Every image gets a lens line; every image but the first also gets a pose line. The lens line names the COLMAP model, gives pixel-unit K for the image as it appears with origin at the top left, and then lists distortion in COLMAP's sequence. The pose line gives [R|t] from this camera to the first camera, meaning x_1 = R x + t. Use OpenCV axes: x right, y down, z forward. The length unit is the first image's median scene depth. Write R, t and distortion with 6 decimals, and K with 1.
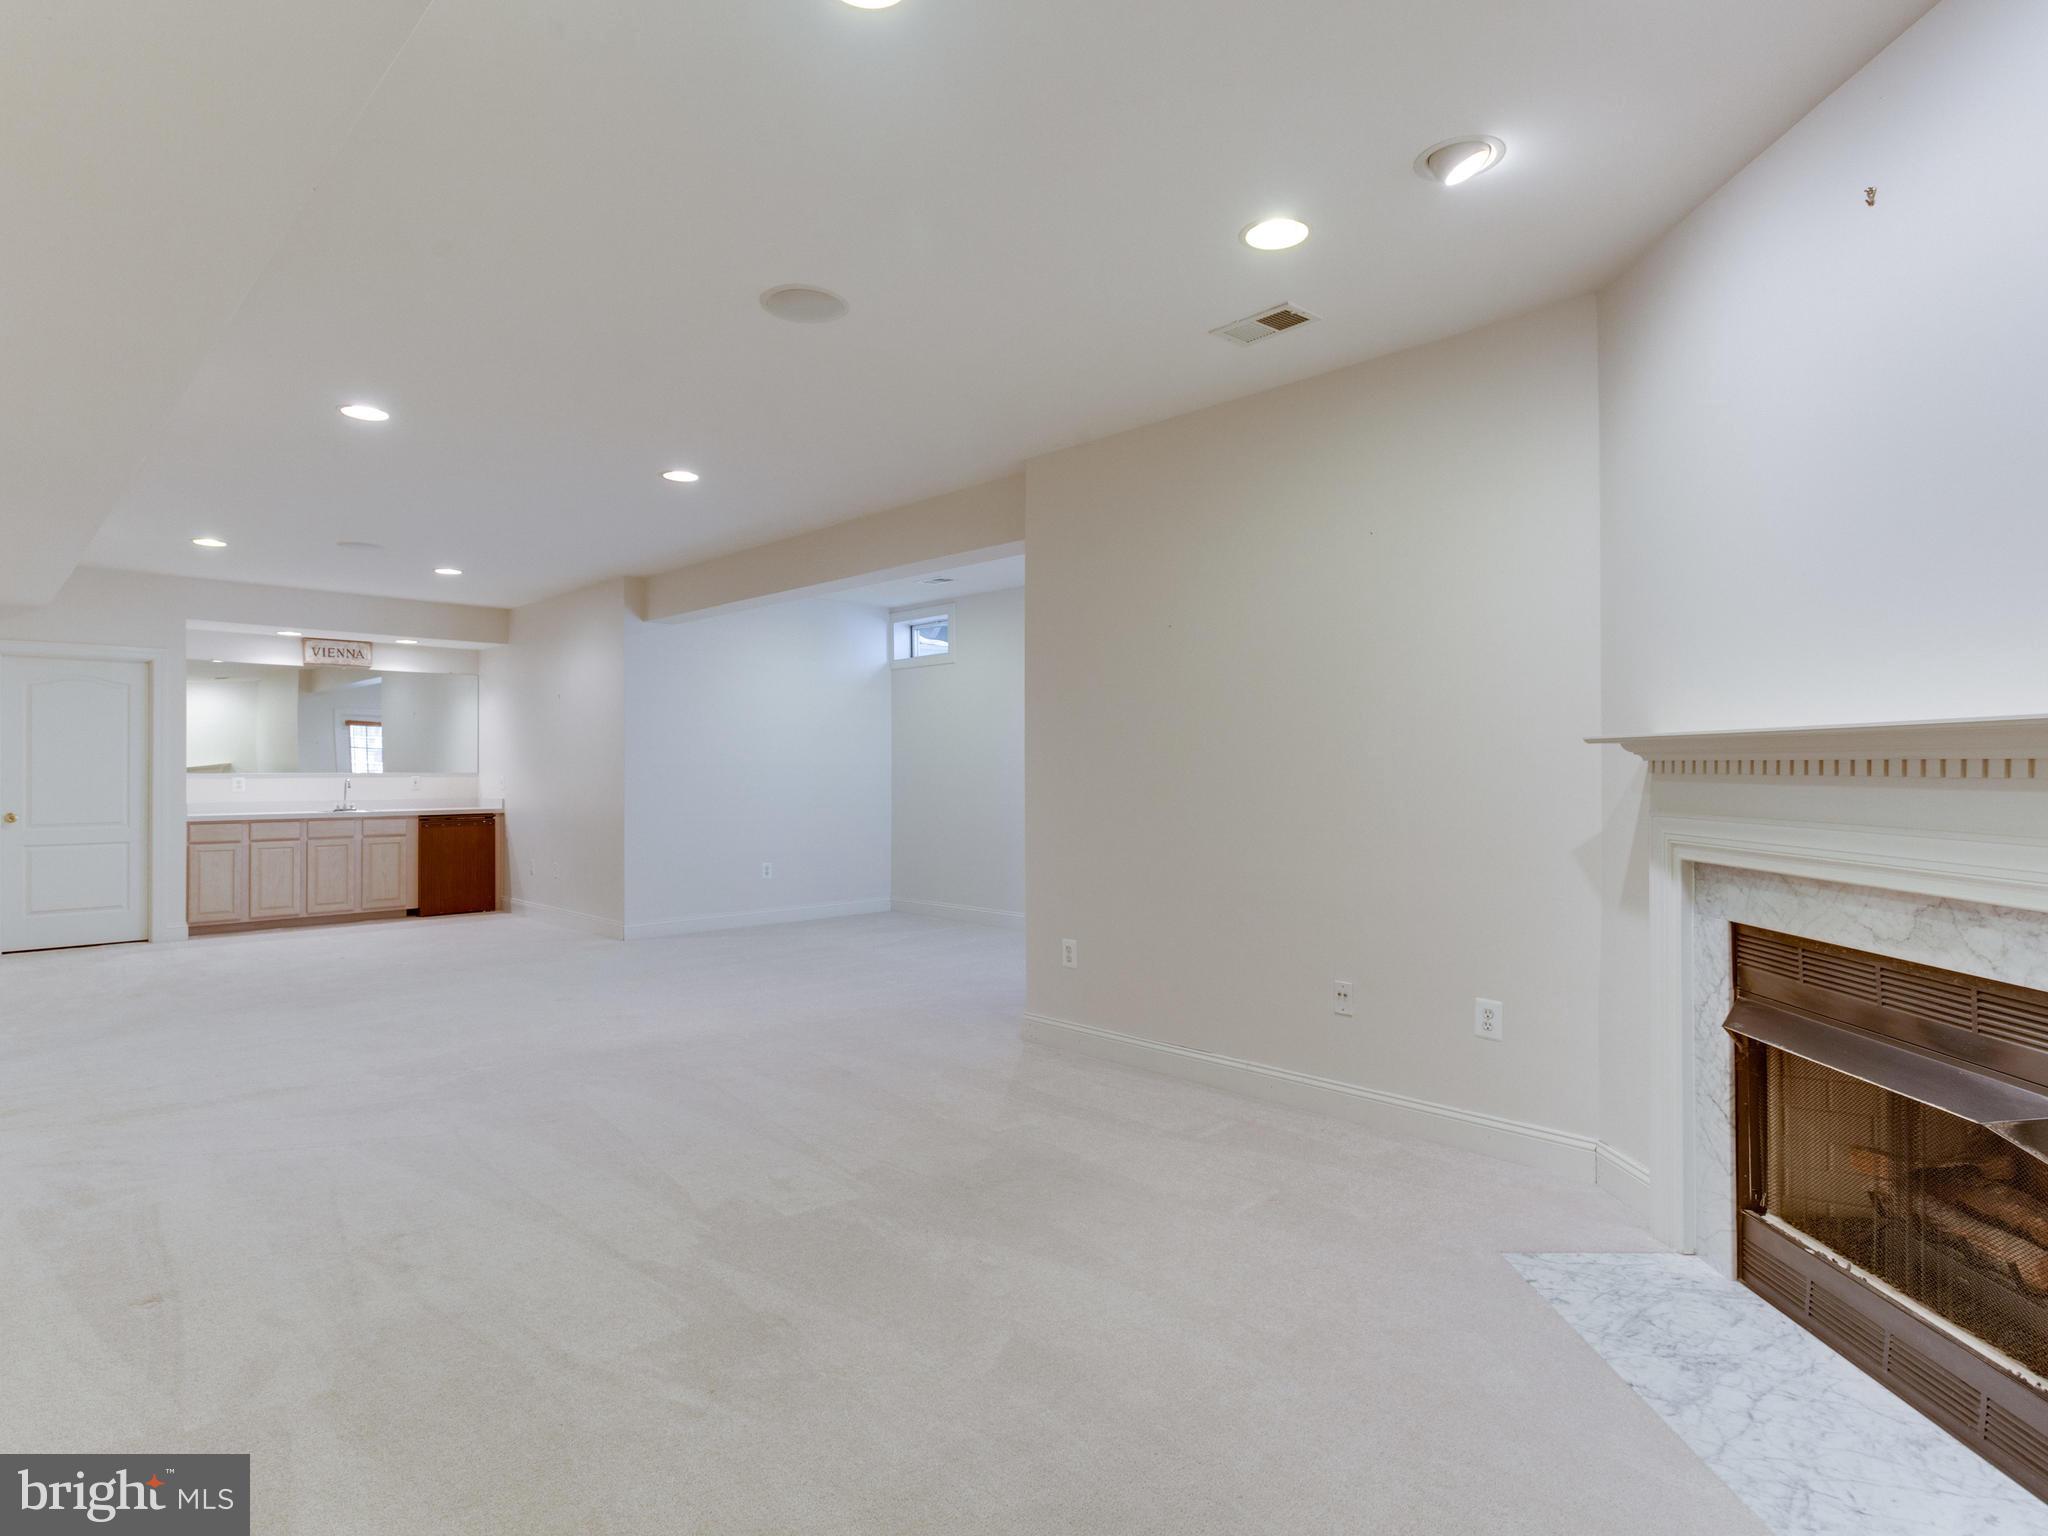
lens RADIAL K [[1115.9, 0, 1017.8], [0, 1115.9, 755.3], [0, 0, 1]] dist [-0.001654, -0.000548]
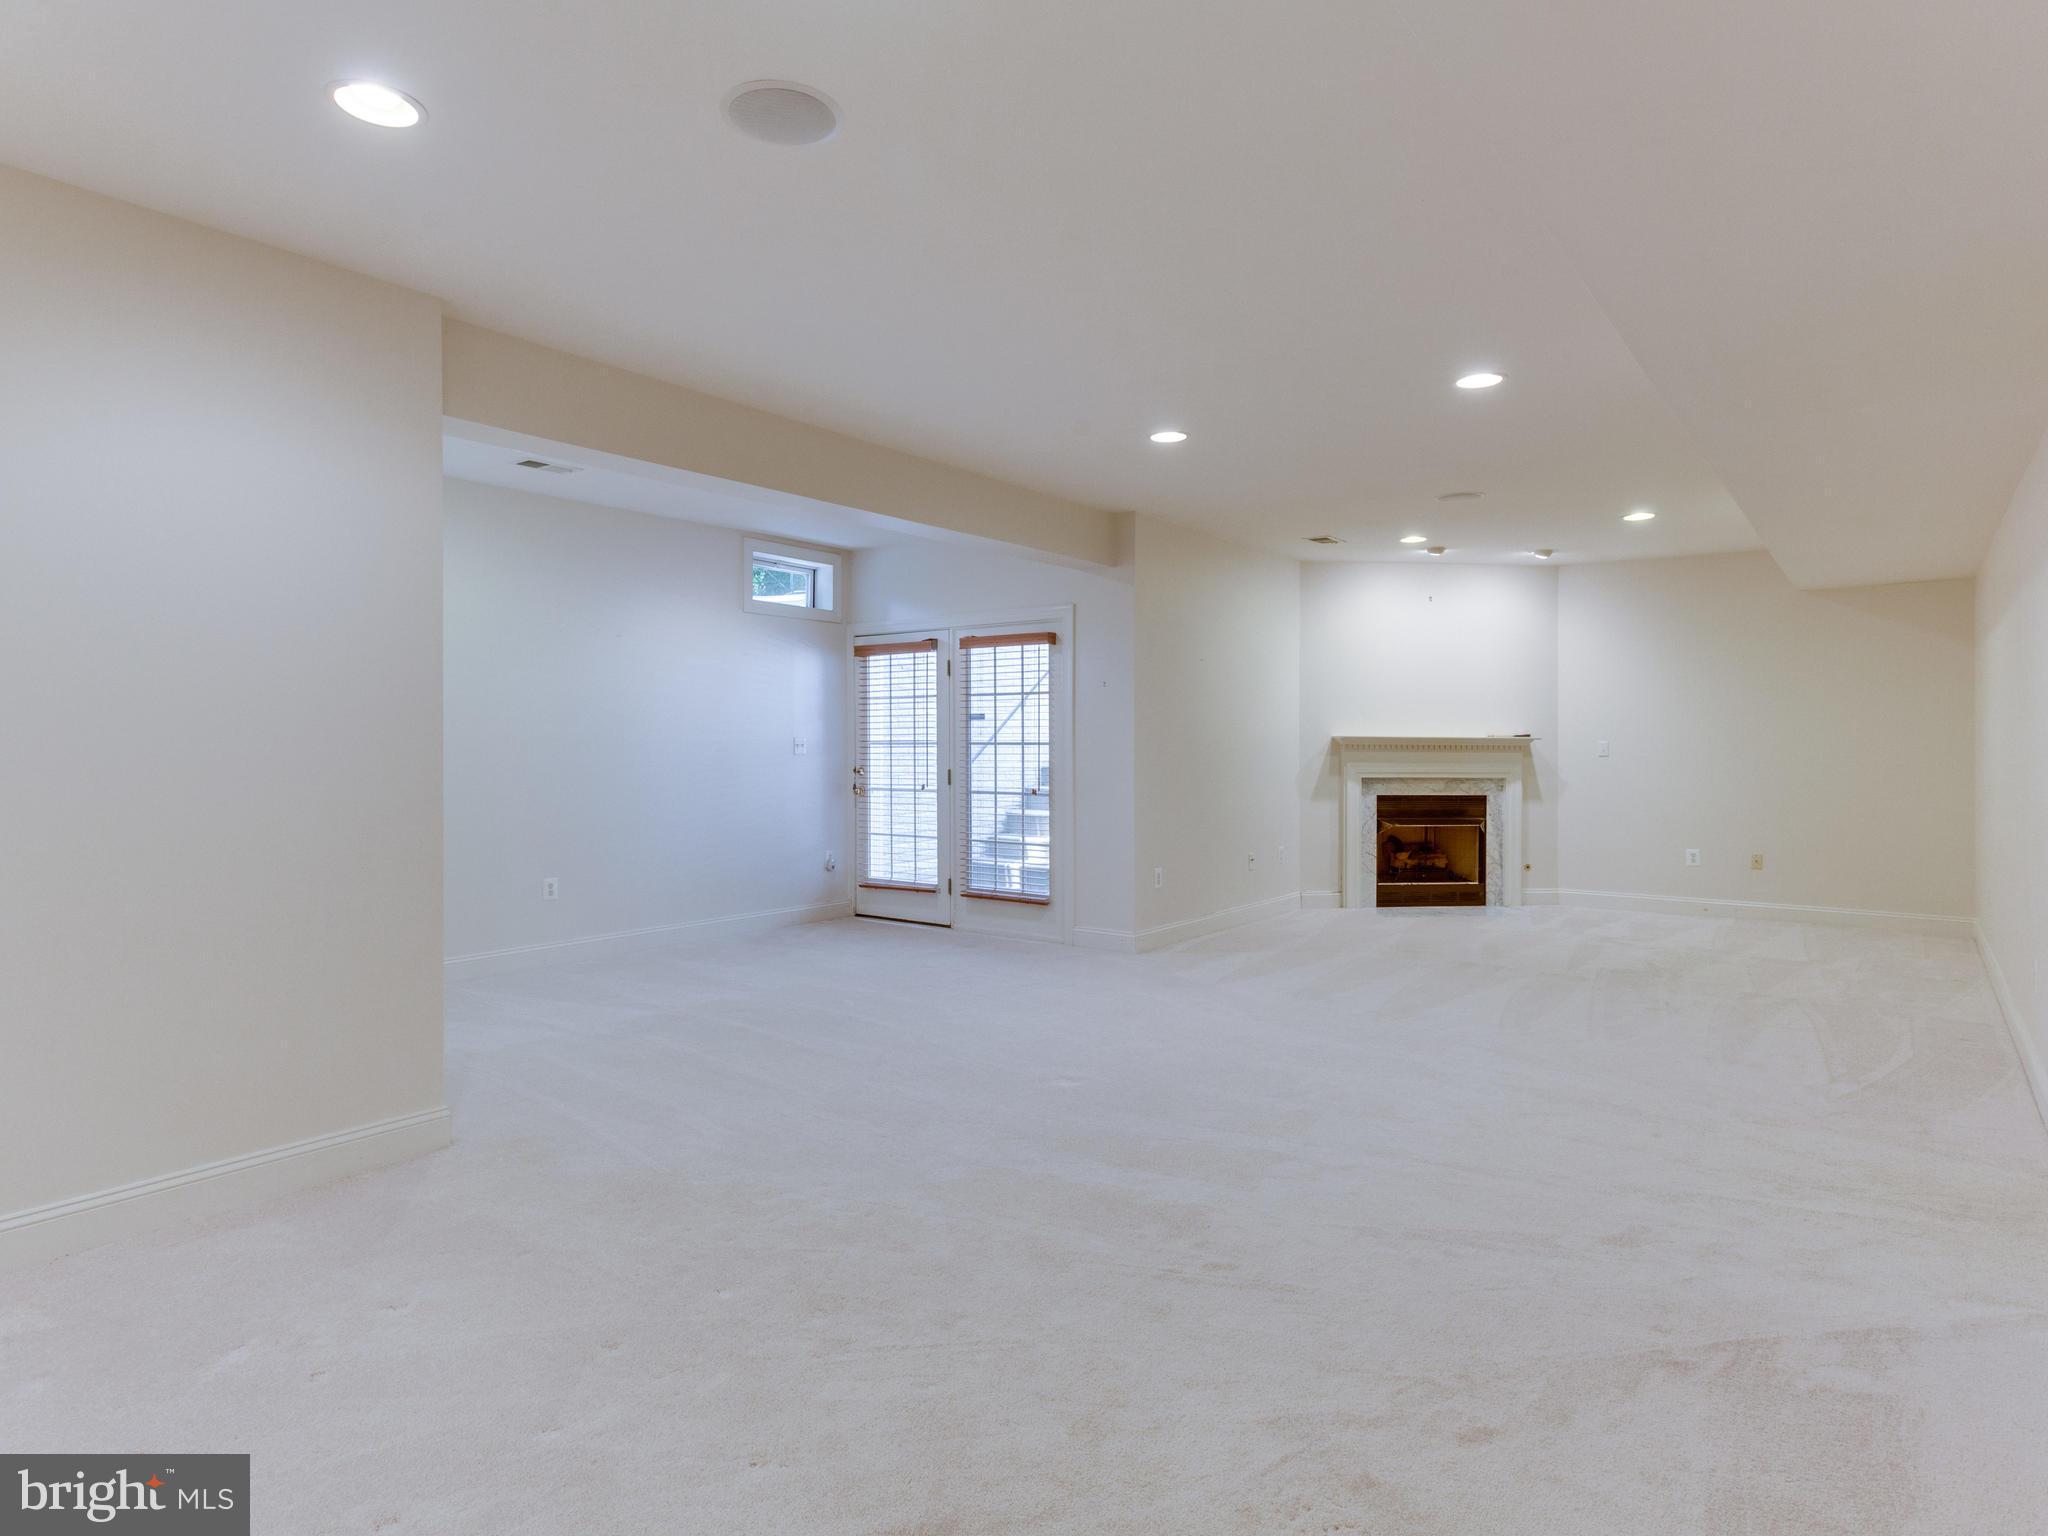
lens RADIAL K [[1115.9, 0, 1017.8], [0, 1115.9, 755.3], [0, 0, 1]] dist [-0.001654, -0.000548]
pose [[-0.131877, -0.007883, 0.991235, -2.356651], [-0.011549, 0.999913, 0.006415, 0.025234], [-0.991199, -0.010602, -0.131957, 2.406967]]
